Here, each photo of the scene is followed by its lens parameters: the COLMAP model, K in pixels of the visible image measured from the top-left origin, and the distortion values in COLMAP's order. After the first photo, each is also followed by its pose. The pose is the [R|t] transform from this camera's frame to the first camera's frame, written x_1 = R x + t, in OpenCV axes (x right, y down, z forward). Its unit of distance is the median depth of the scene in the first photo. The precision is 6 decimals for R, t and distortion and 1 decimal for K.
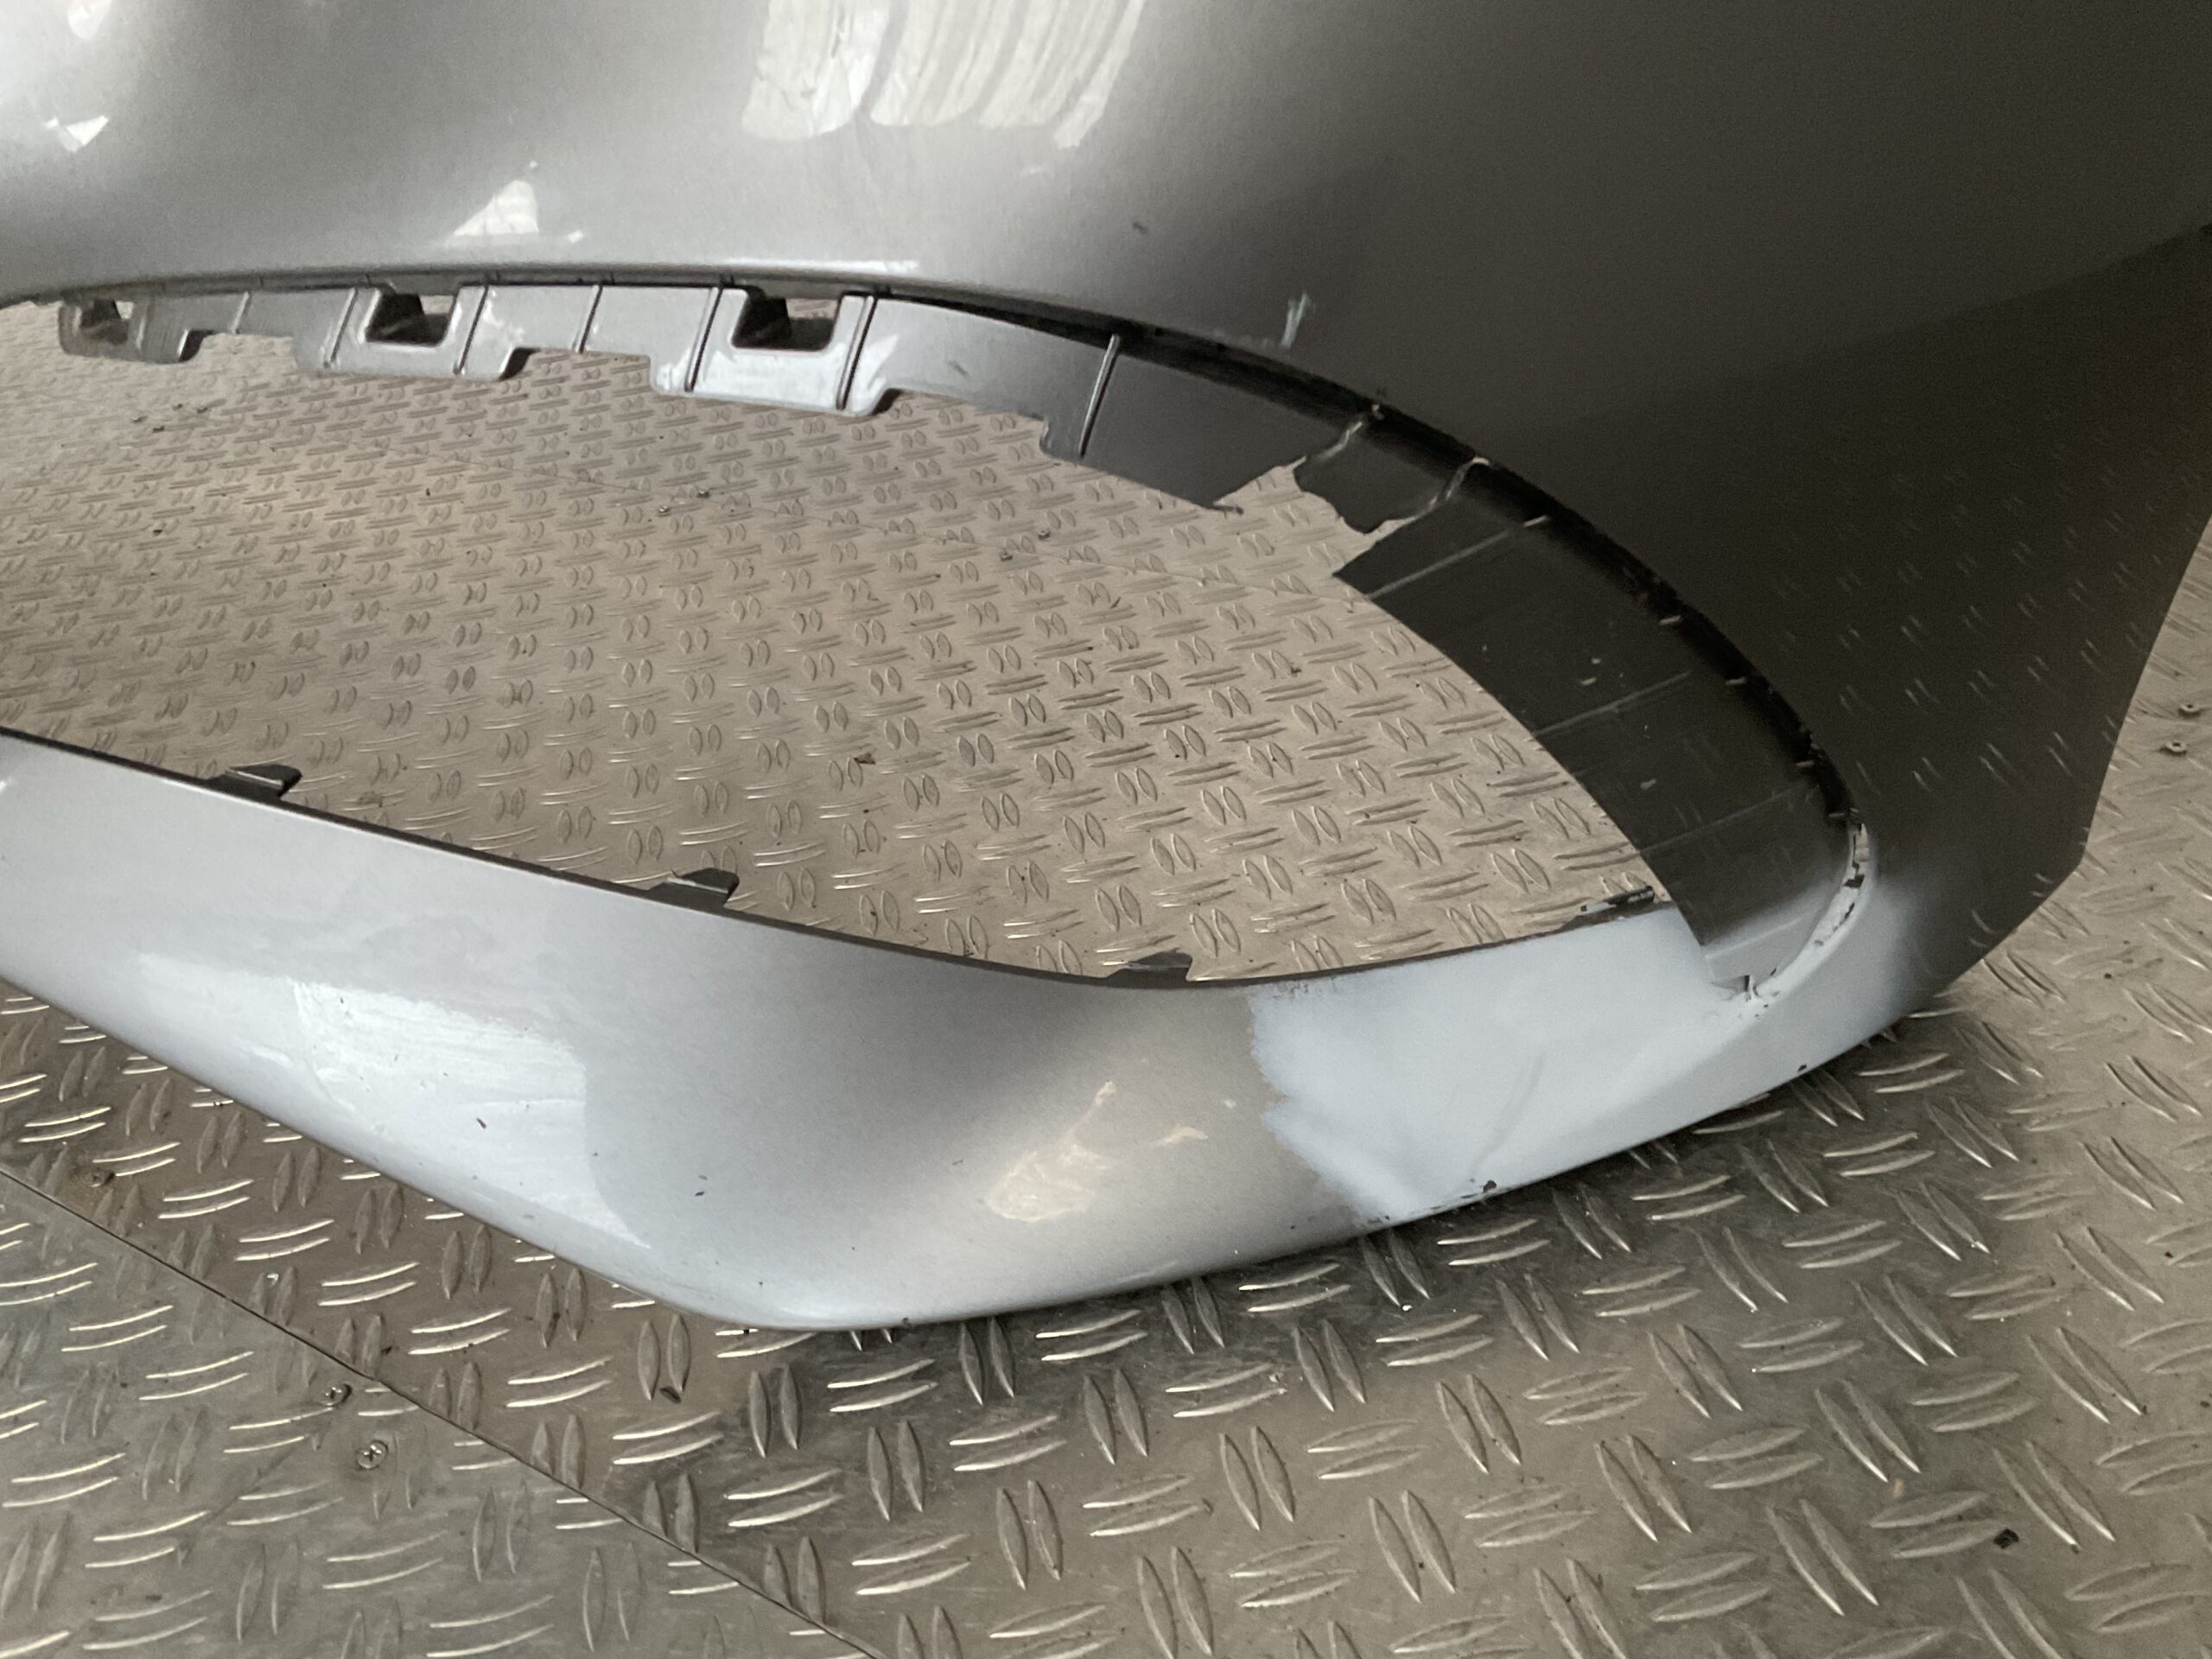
lens RADIAL K [[1860.5, 0, 1100.4], [0, 1860.5, 846.1], [0, 0, 1]] dist [0.087198, -0.173315]
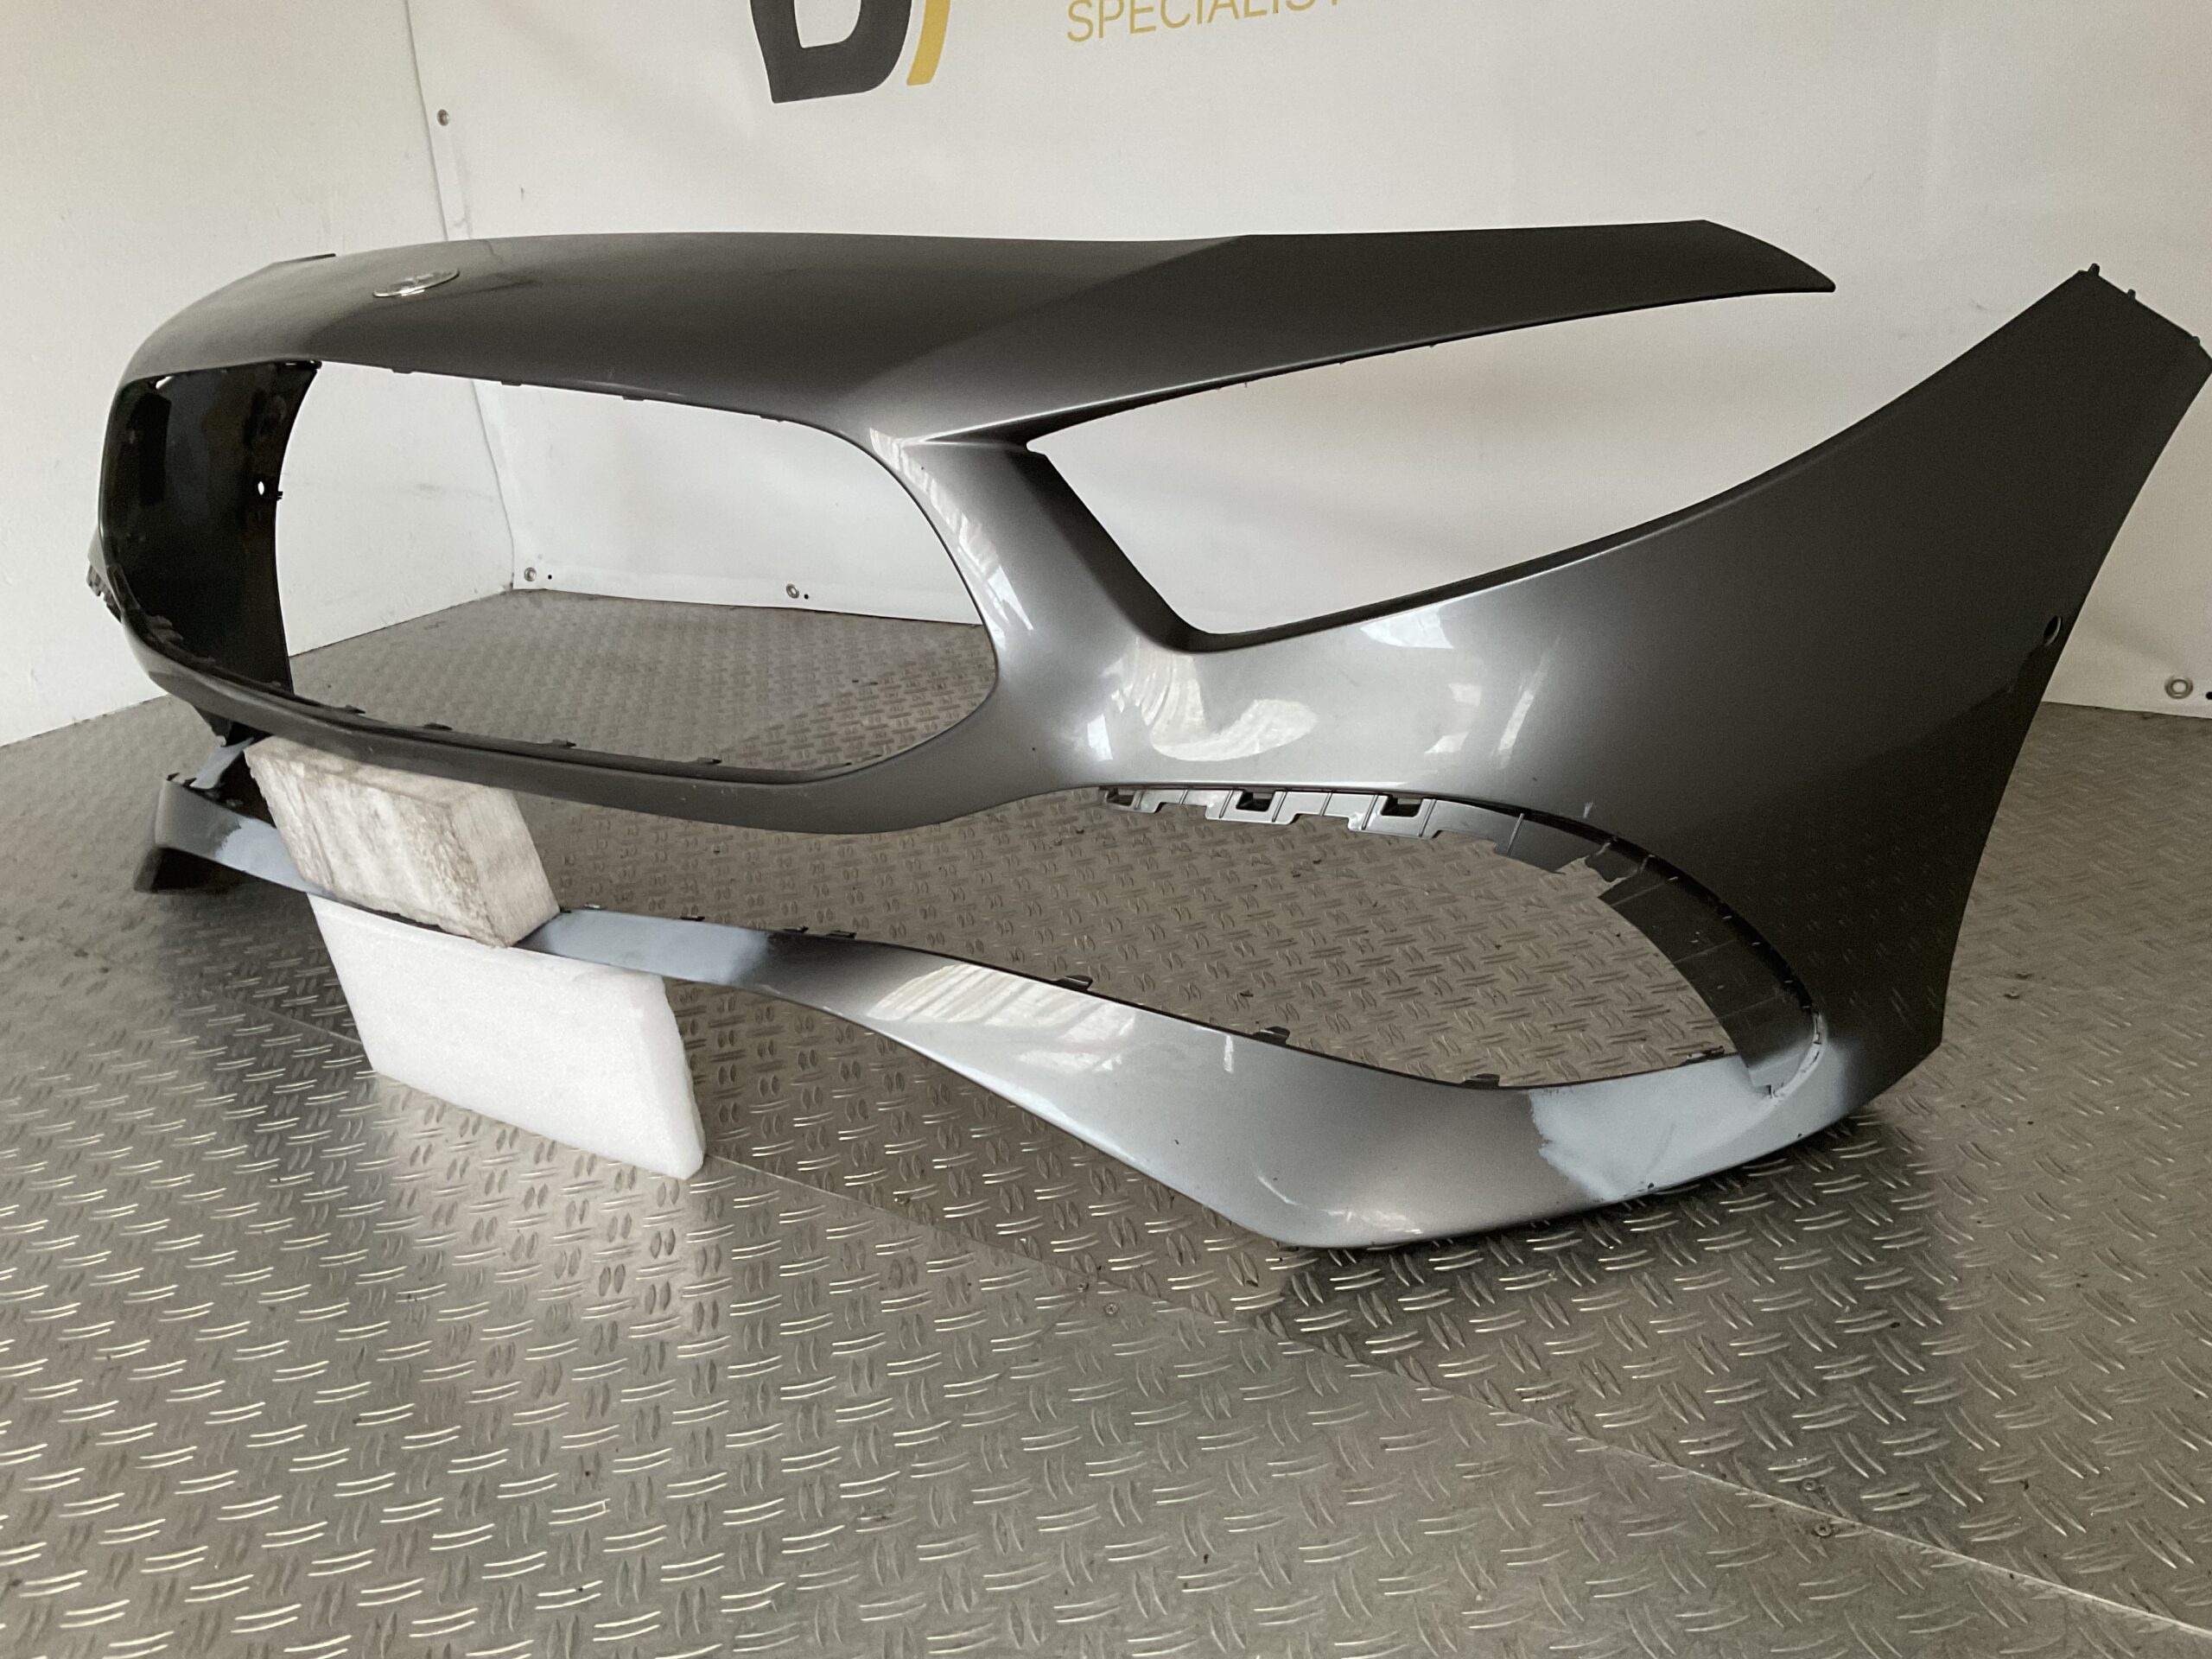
lens RADIAL K [[1860.5, 0, 1092.7], [0, 1860.5, 820.3], [0, 0, 1]] dist [0.087198, -0.173315]
pose [[0.999543, 0.011287, -0.028037, -0.359568], [-0.015932, 0.985073, -0.171396, 0.147389], [0.025684, 0.171764, 0.984803, -1.146010]]
